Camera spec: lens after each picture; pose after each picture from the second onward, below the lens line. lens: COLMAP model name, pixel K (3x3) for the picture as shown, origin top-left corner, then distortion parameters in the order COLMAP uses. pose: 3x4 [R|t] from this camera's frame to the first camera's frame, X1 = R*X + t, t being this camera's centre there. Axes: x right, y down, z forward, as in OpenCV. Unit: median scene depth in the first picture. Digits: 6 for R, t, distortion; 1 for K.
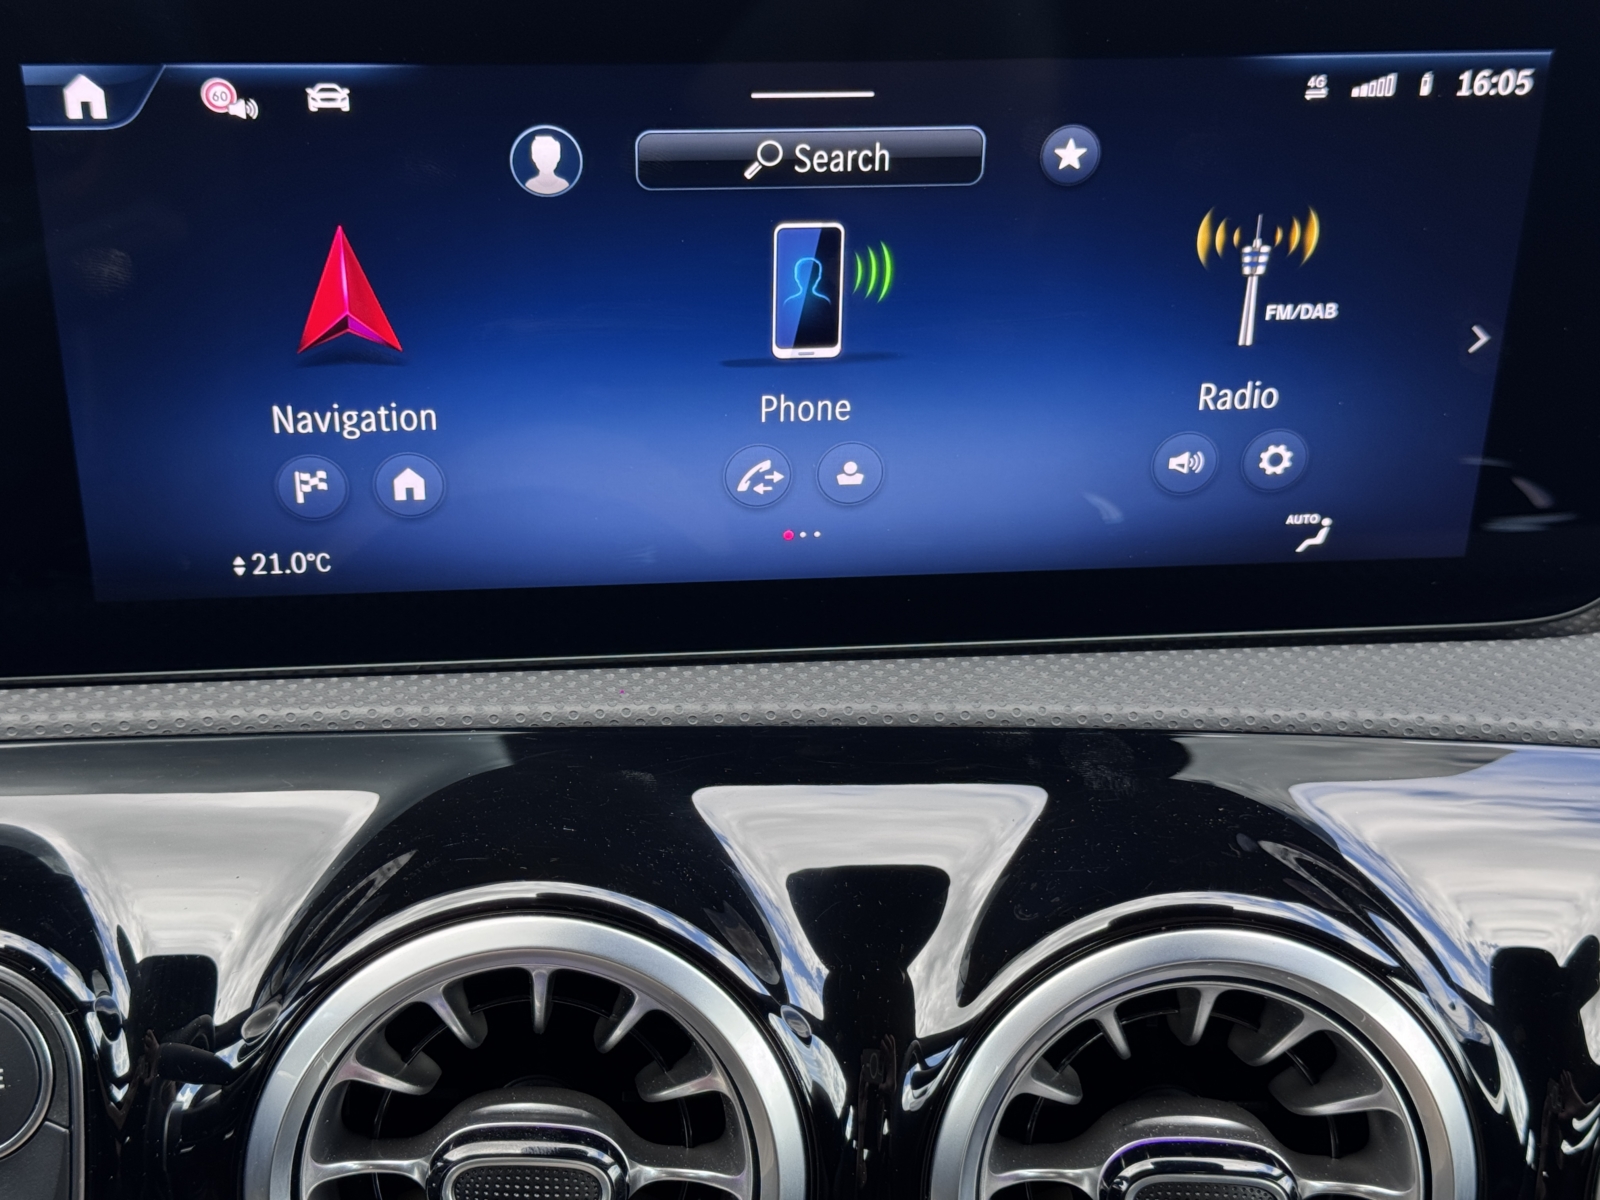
lens RADIAL K [[2341.4, 0, 799.1], [0, 2341.4, 595.8], [0, 0, 1]] dist [0.072139, 0.000000]
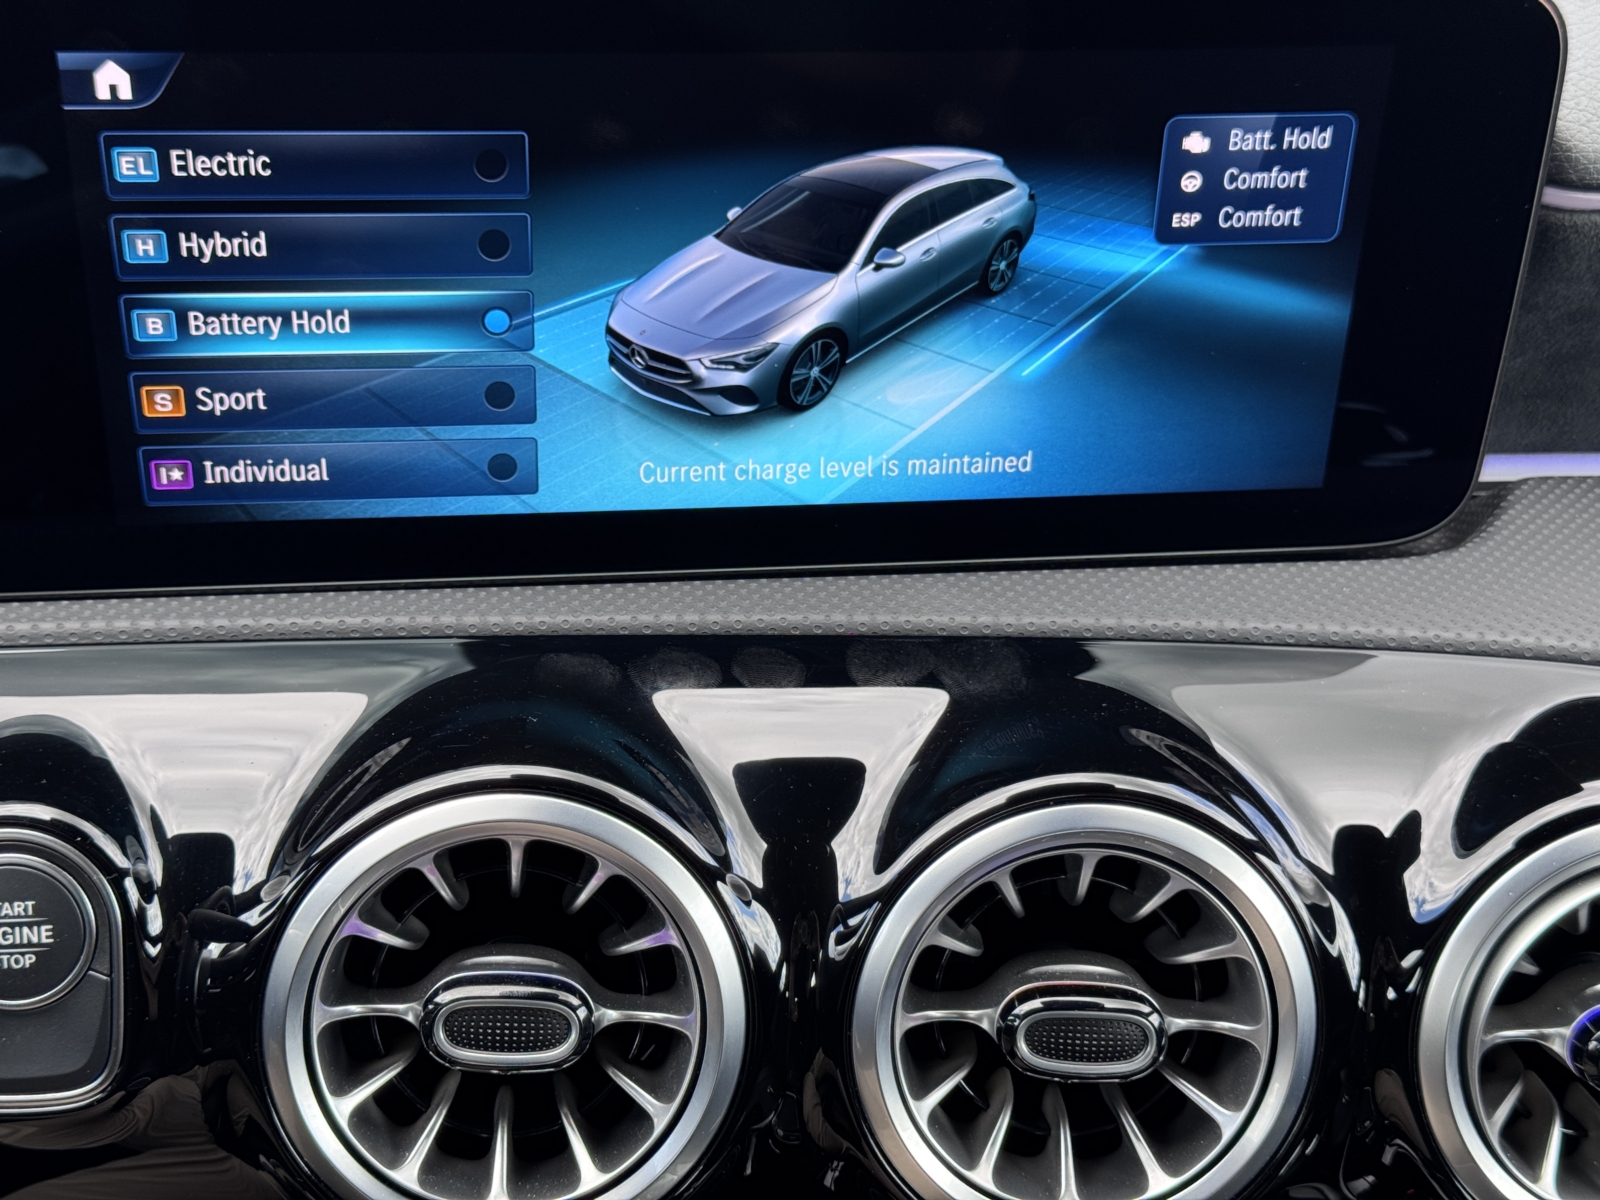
lens RADIAL K [[2341.4, 0, 808.3], [0, 2341.4, 609.8], [0, 0, 1]] dist [0.072139, 0.000000]
pose [[0.999563, -0.000397, 0.029554, -0.000379], [-0.000486, 0.999554, 0.029861, 0.009555], [-0.029553, -0.029863, 0.999117, -0.148266]]
